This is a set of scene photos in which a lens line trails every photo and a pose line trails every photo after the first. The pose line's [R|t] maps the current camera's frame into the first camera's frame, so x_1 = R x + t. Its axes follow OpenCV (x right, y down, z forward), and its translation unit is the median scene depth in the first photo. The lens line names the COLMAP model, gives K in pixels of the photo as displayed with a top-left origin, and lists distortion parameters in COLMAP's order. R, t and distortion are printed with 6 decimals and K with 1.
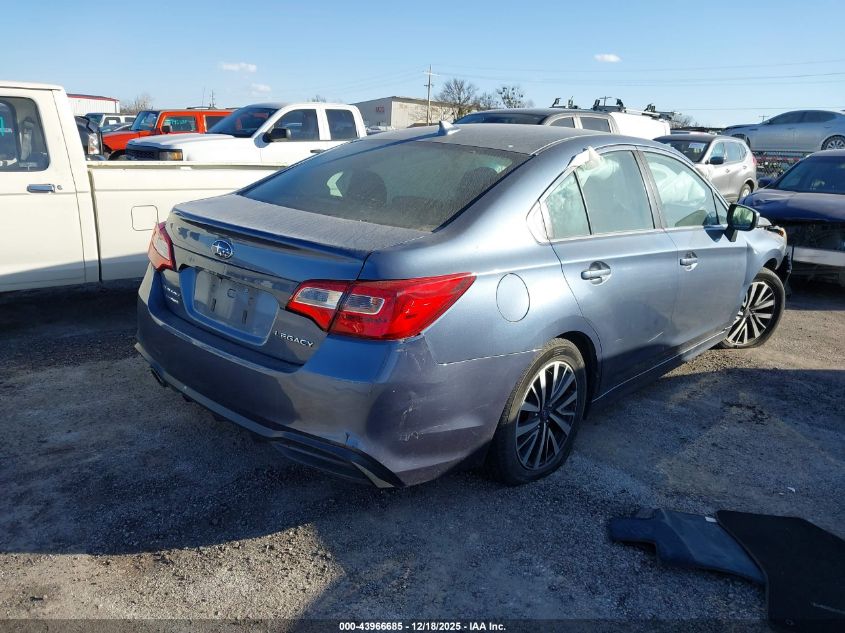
lens RADIAL K [[665.5, 0, 421.9], [0, 665.5, 314.6], [0, 0, 1]] dist [0.024647, -0.002720]
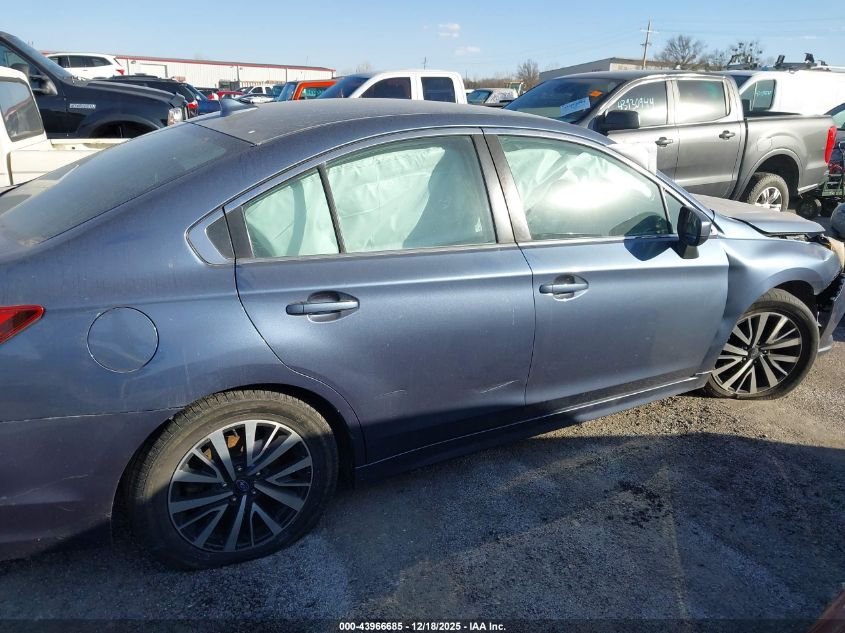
lens RADIAL K [[665.5, 0, 422.8], [0, 665.5, 315.7], [0, 0, 1]] dist [0.024647, -0.002720]
pose [[0.953655, 0.081777, -0.289576, 0.348123], [-0.067403, 0.995963, 0.059283, -0.061792], [0.293255, -0.037018, 0.955317, 0.194611]]
